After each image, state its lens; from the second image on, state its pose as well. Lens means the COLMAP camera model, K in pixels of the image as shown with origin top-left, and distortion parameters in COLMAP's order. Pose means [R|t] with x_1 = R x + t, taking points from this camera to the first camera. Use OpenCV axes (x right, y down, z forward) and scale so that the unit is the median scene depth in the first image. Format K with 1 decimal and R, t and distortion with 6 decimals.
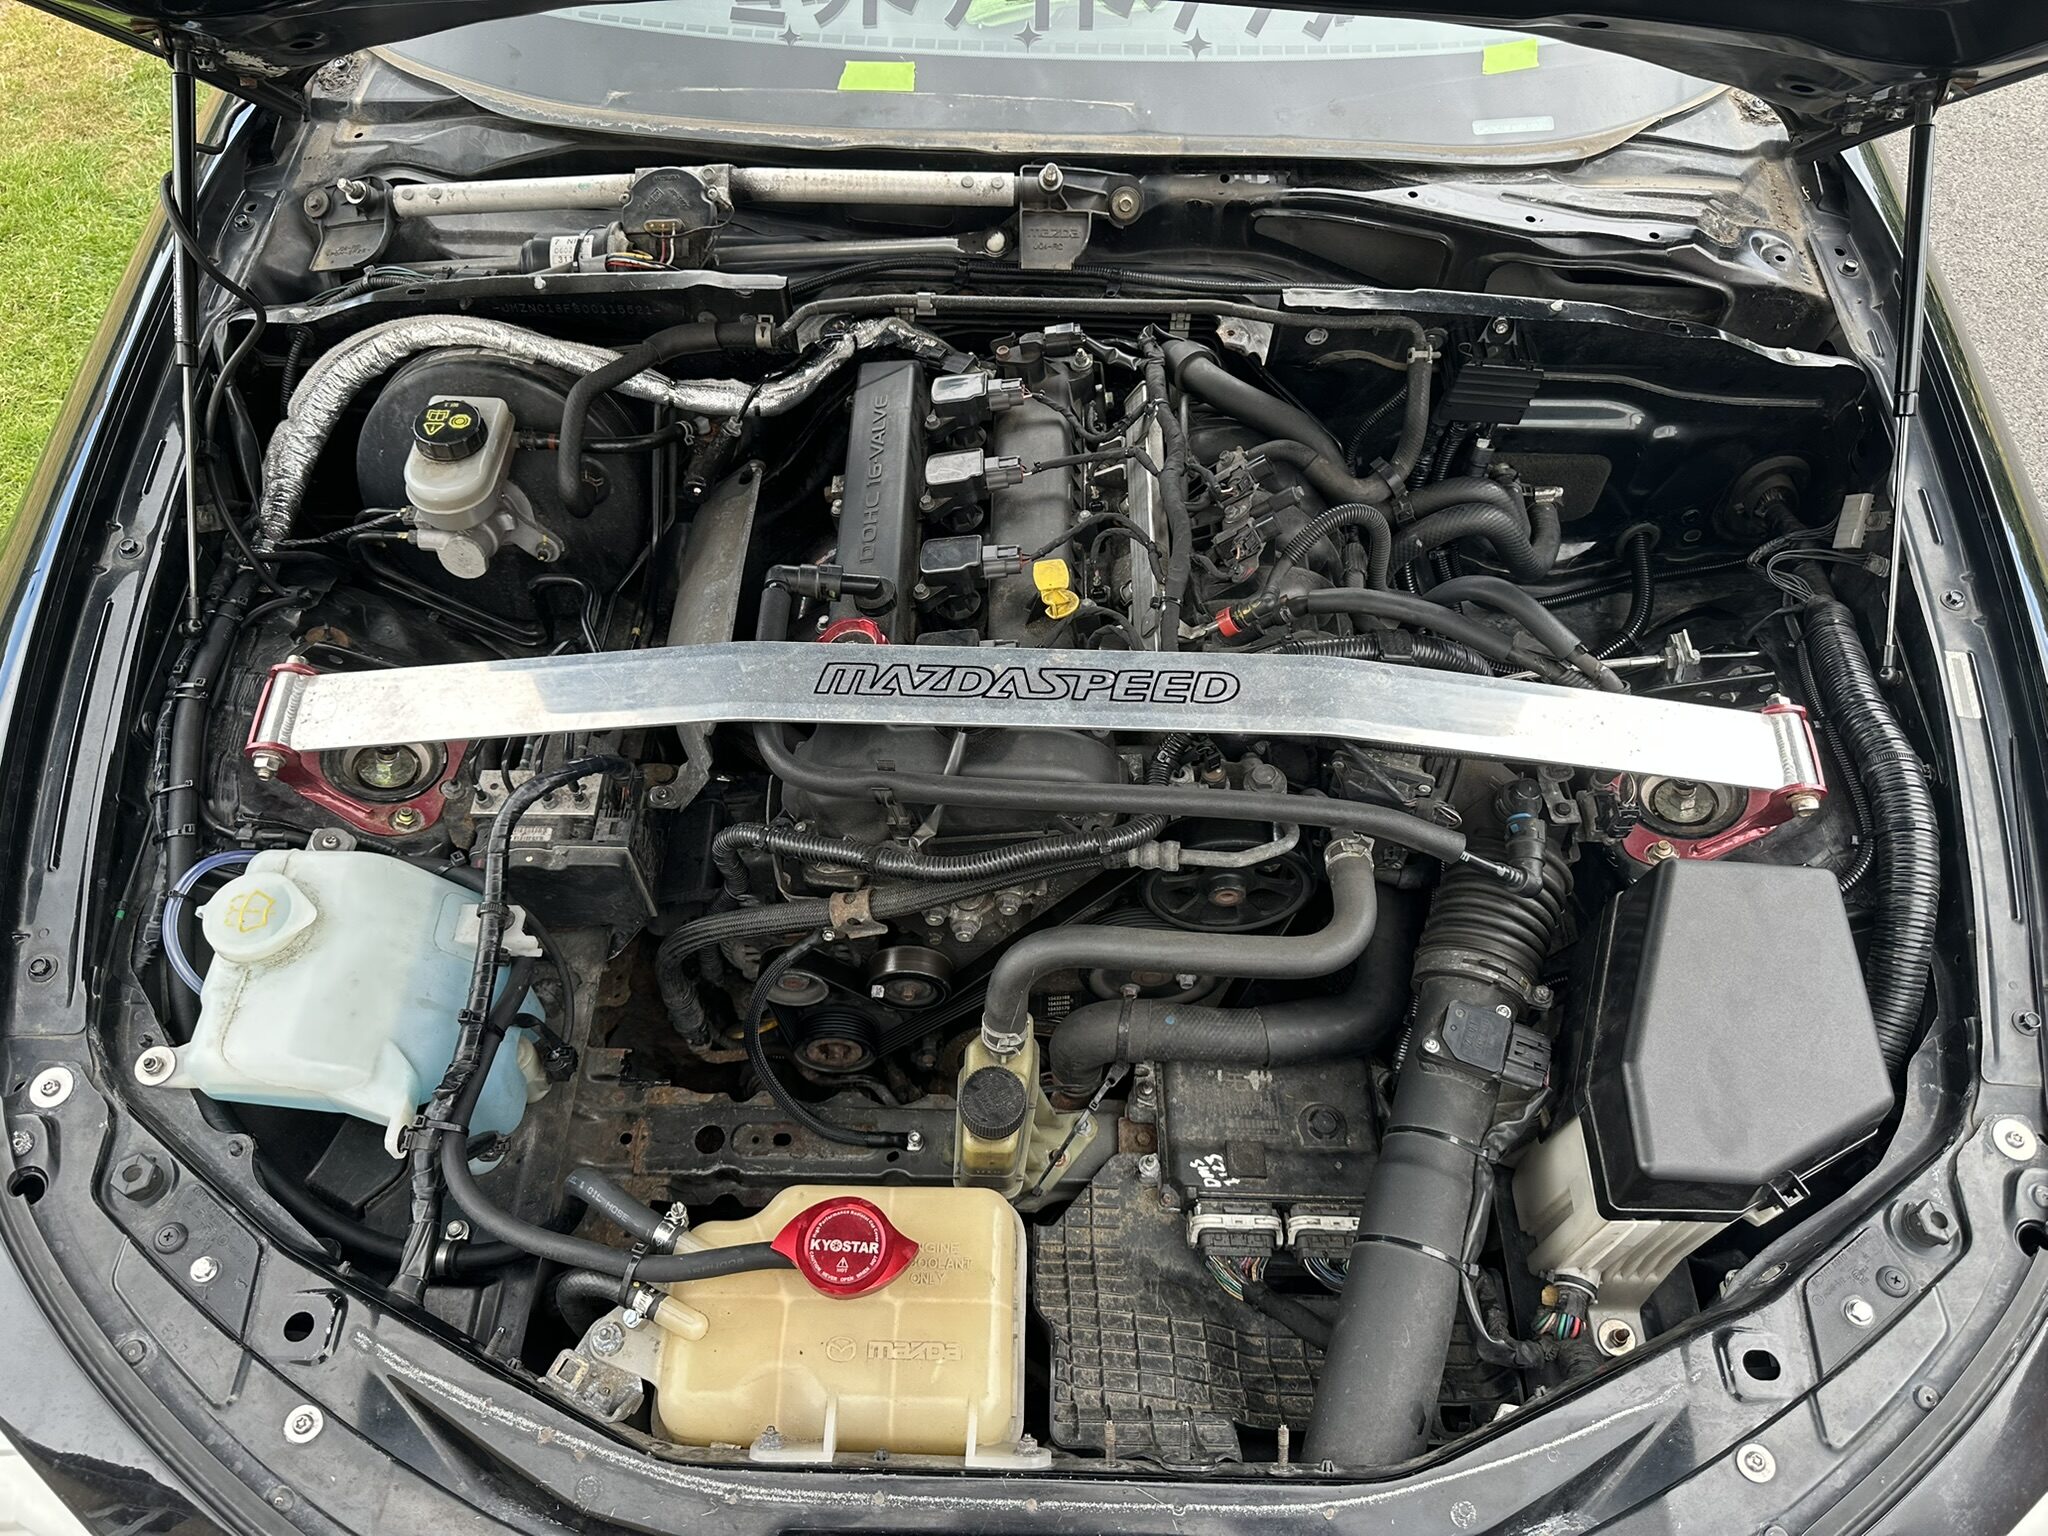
lens RADIAL K [[1428.2, 0, 1025.6], [0, 1428.2, 774.8], [0, 0, 1]] dist [0.111291, -0.186329]
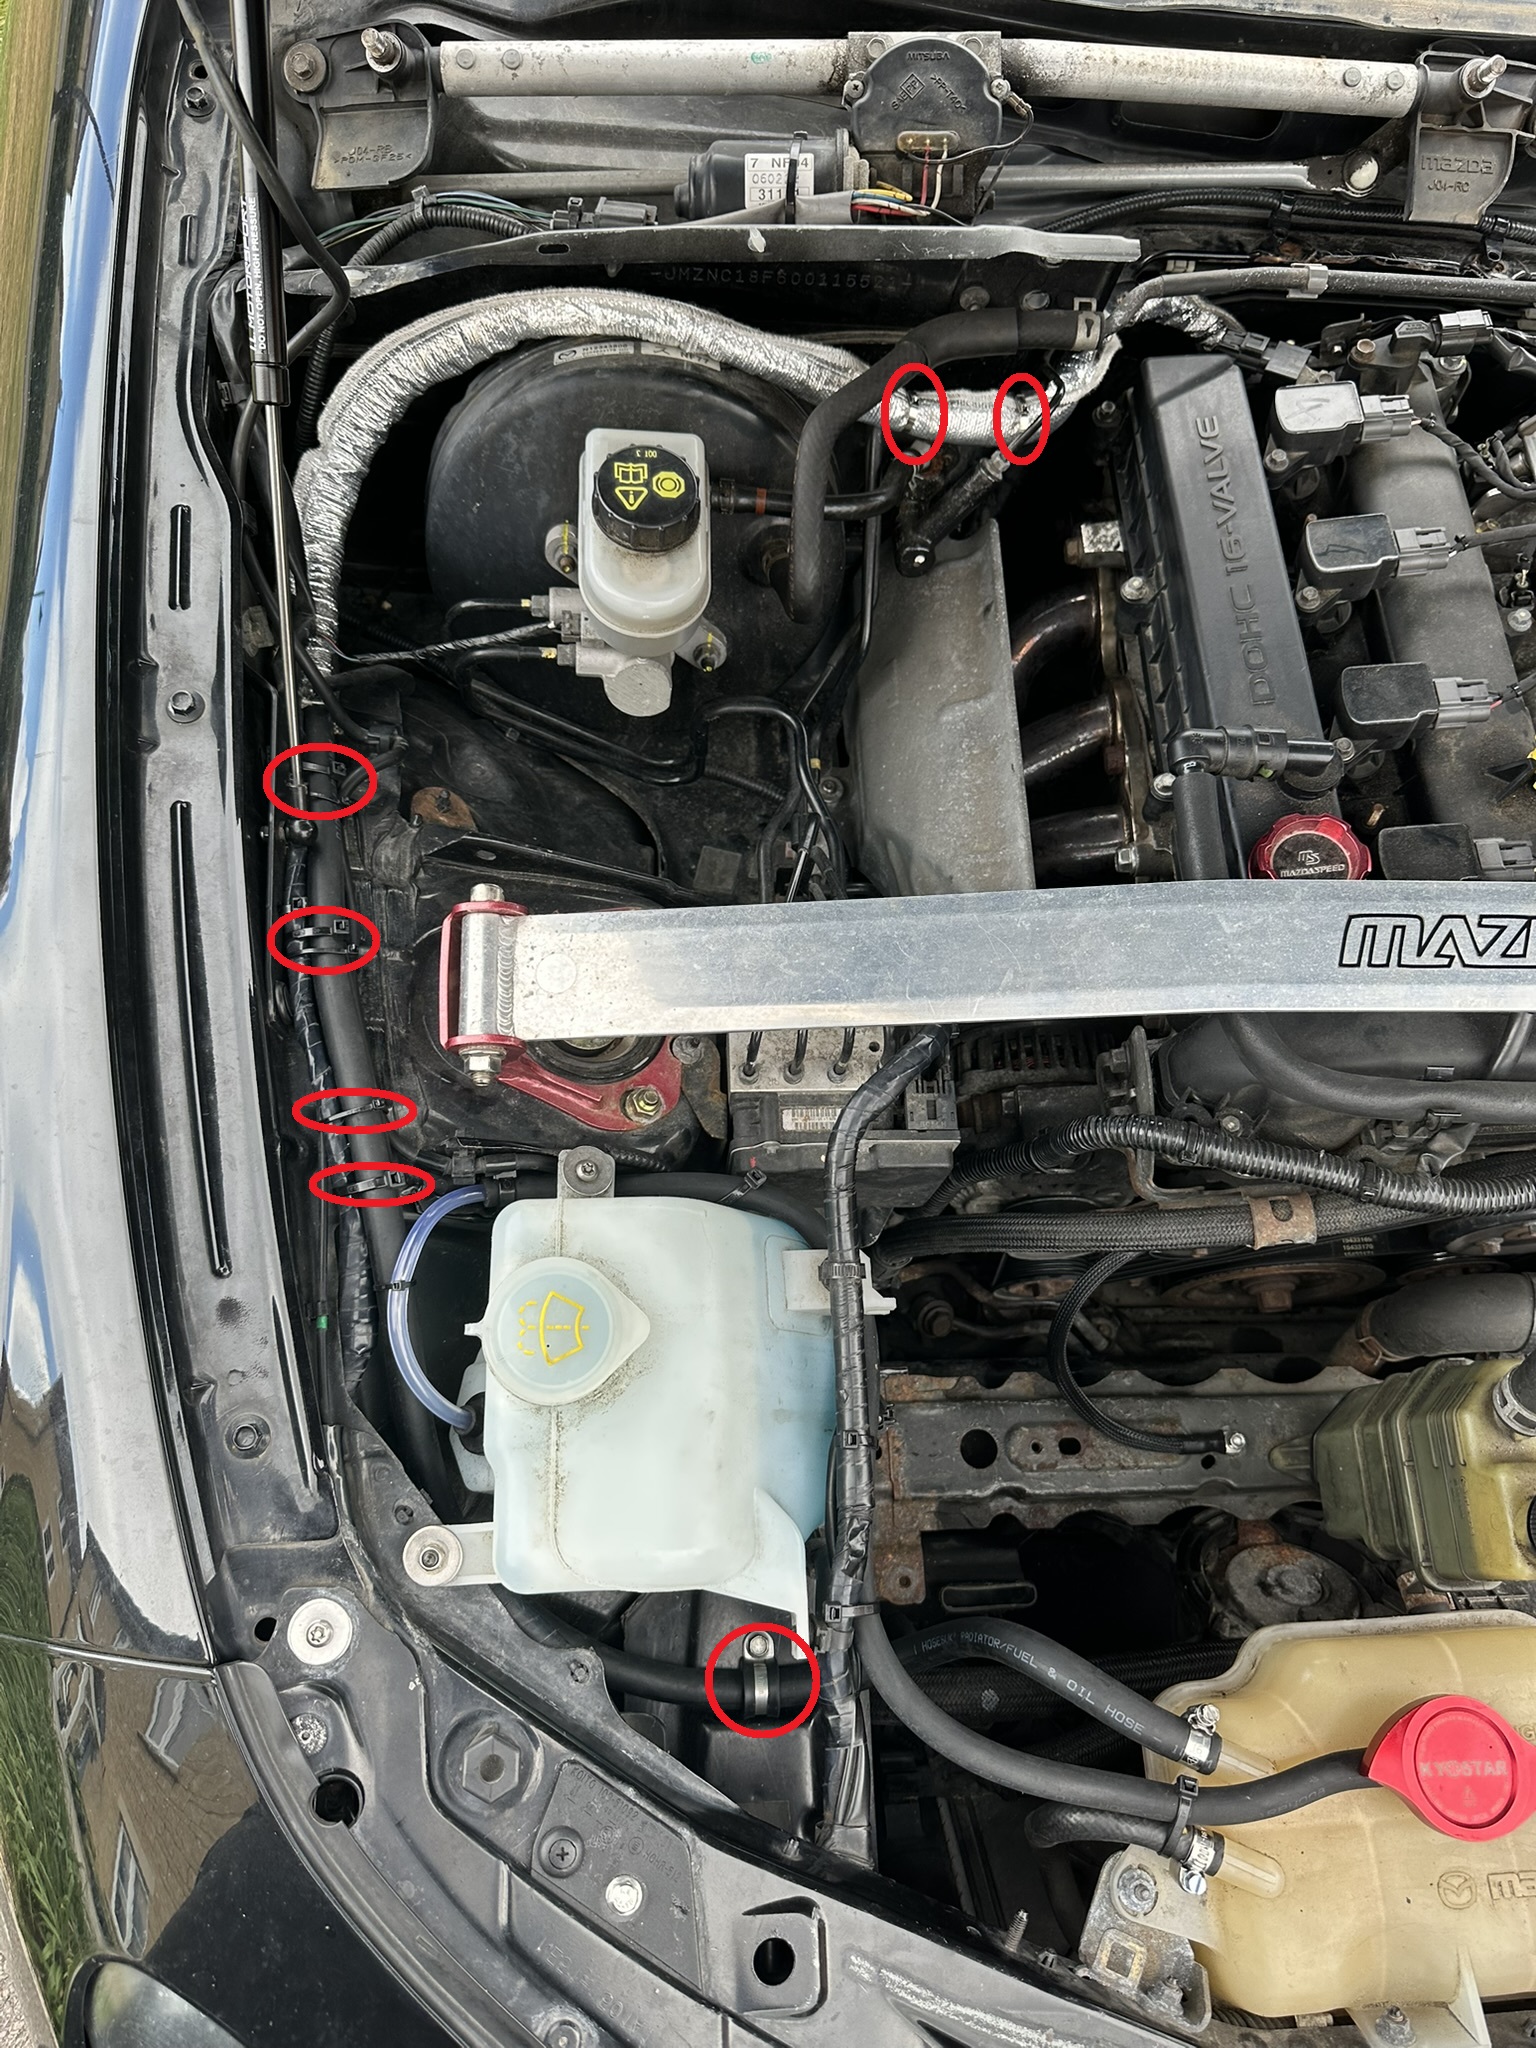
lens RADIAL K [[1457.6, 0, 808.6], [0, 1457.6, 1022.2], [0, 0, 1]] dist [0.050475, -0.071290]
pose [[0.994533, -0.024311, 0.101558, -0.411507], [-0.000783, 0.970761, 0.240045, -0.173656], [-0.104425, -0.238812, 0.965435, 0.318794]]
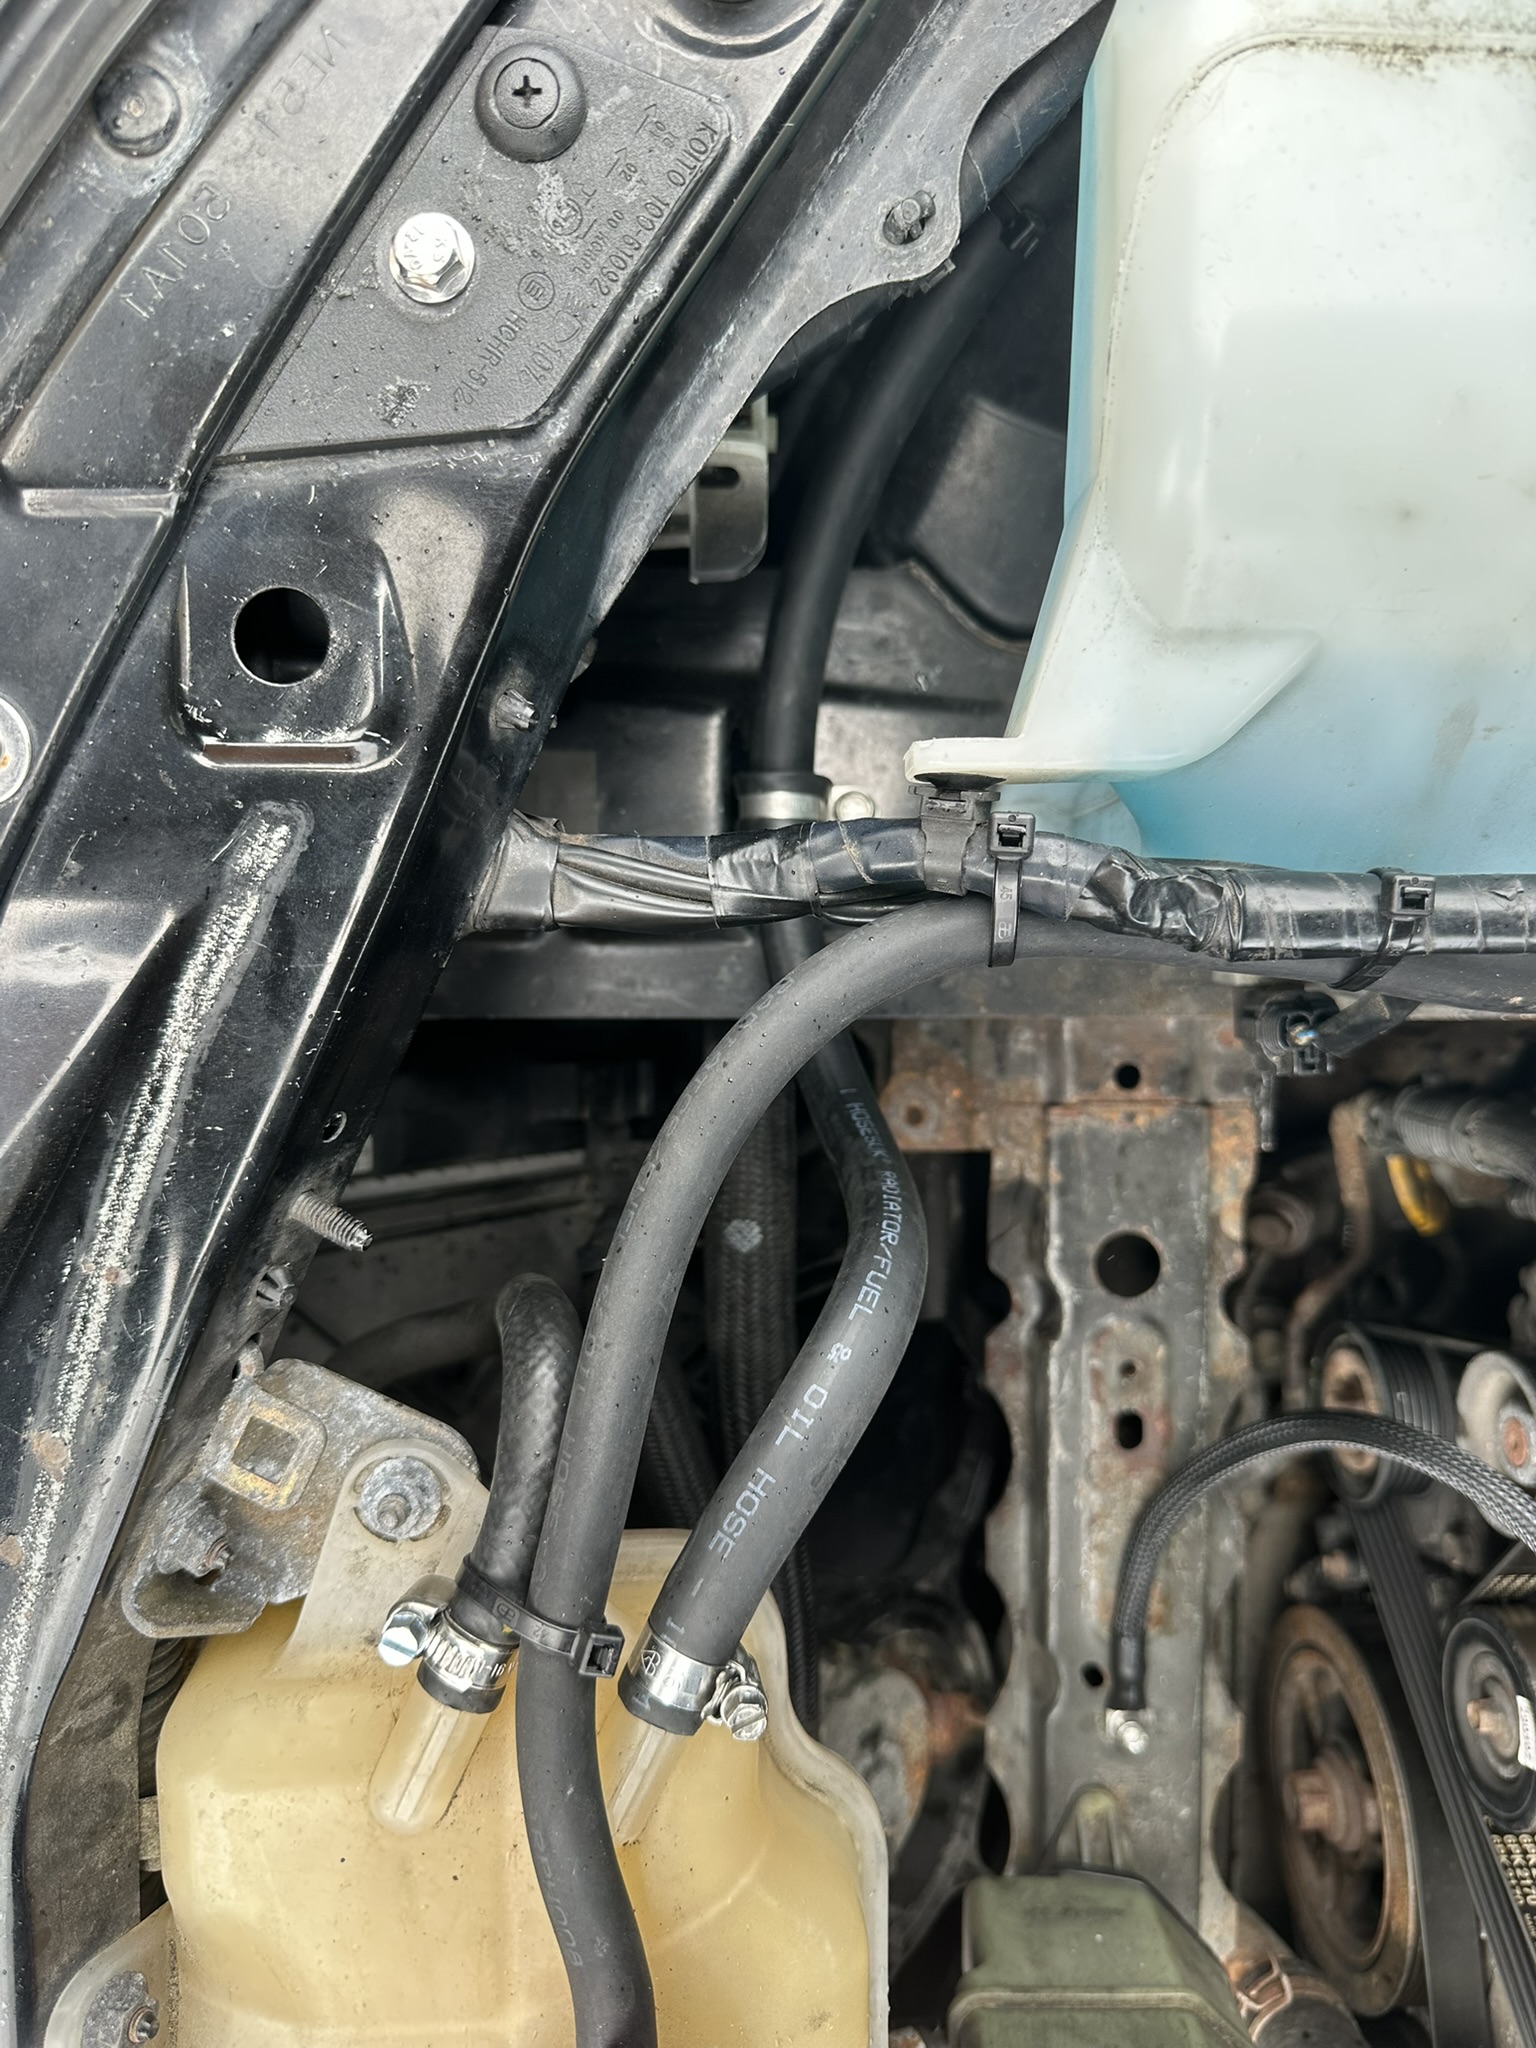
lens RADIAL K [[1504.9, 0, 791.7], [0, 1504.9, 1051.6], [0, 0, 1]] dist [0.081384, -0.177735]
pose [[0.017815, 0.999387, 0.030122, -0.319115], [-0.834363, -0.001741, 0.551212, 0.090551], [0.550927, -0.034953, 0.833821, 0.599380]]
